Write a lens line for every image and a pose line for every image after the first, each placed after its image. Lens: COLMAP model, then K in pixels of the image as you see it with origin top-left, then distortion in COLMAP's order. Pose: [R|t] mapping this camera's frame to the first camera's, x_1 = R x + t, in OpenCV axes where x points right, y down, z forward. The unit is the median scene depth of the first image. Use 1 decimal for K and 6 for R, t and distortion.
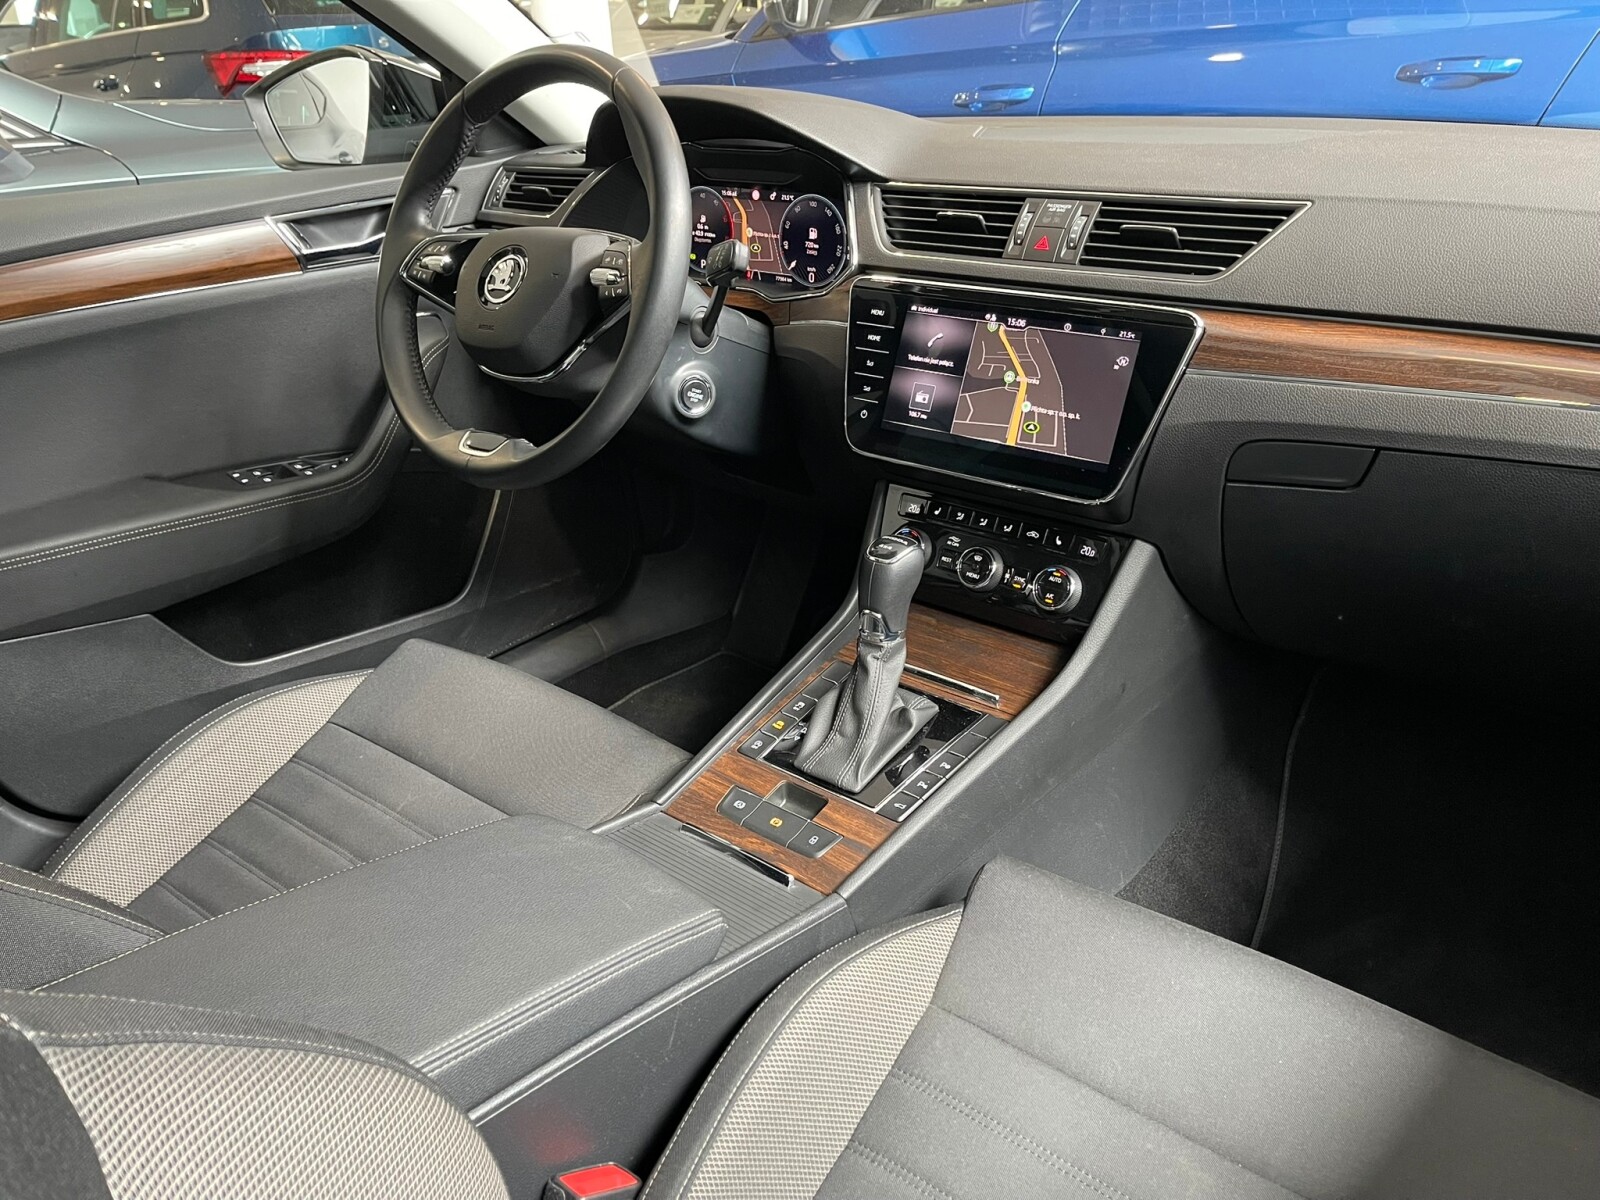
lens RADIAL K [[1210.5, 0, 799.8], [0, 1210.5, 600.4], [0, 0, 1]] dist [0.082534, -0.121004]
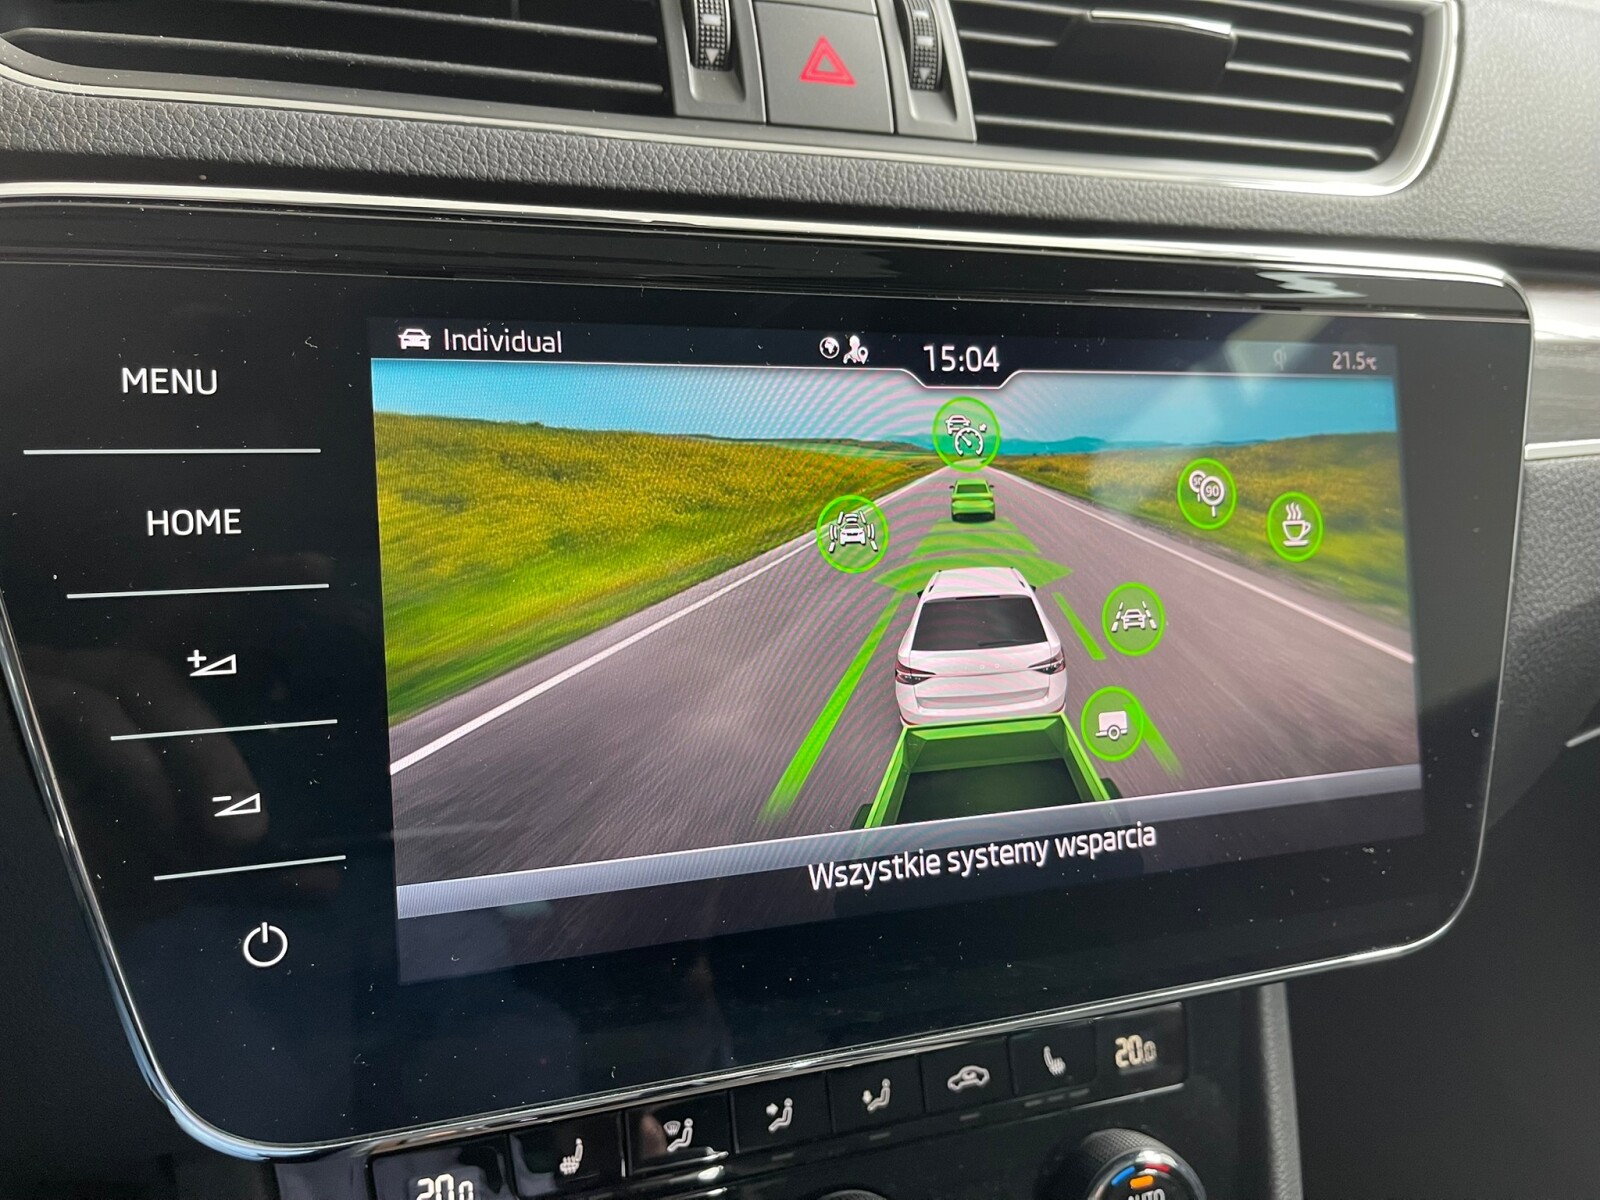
lens RADIAL K [[1217.7, 0, 799.6], [0, 1217.7, 594.0], [0, 0, 1]] dist [0.062084, -0.088250]
pose [[0.500226, -0.225529, 0.836009, -0.047827], [0.278737, 0.956034, 0.091125, -0.207072], [-0.819805, 0.187444, 0.541096, 0.872443]]
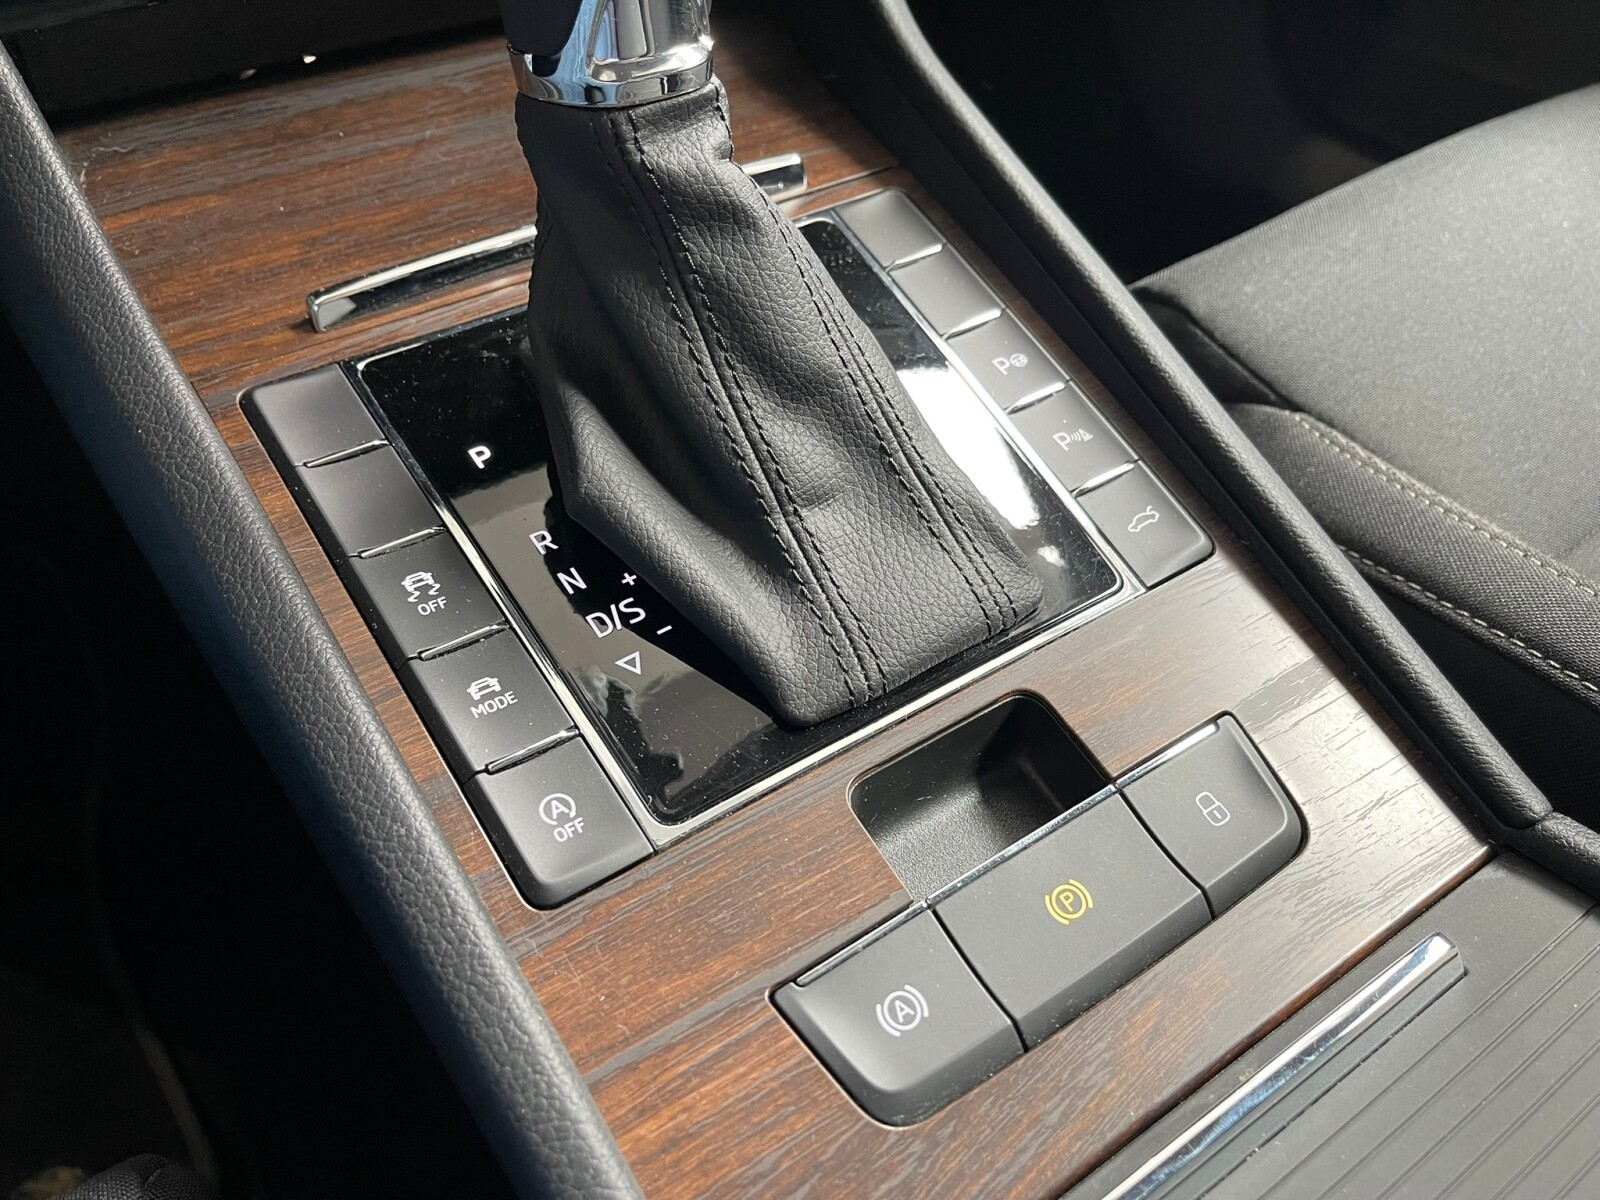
lens RADIAL K [[1214.9, 0, 806.9], [0, 1214.9, 605.6], [0, 0, 1]] dist [0.053328, -0.102046]
pose [[0.268256, -0.650579, 0.710482, -0.150959], [0.387801, 0.748045, 0.538553, -0.006972], [-0.881844, 0.131056, 0.452963, 0.854809]]
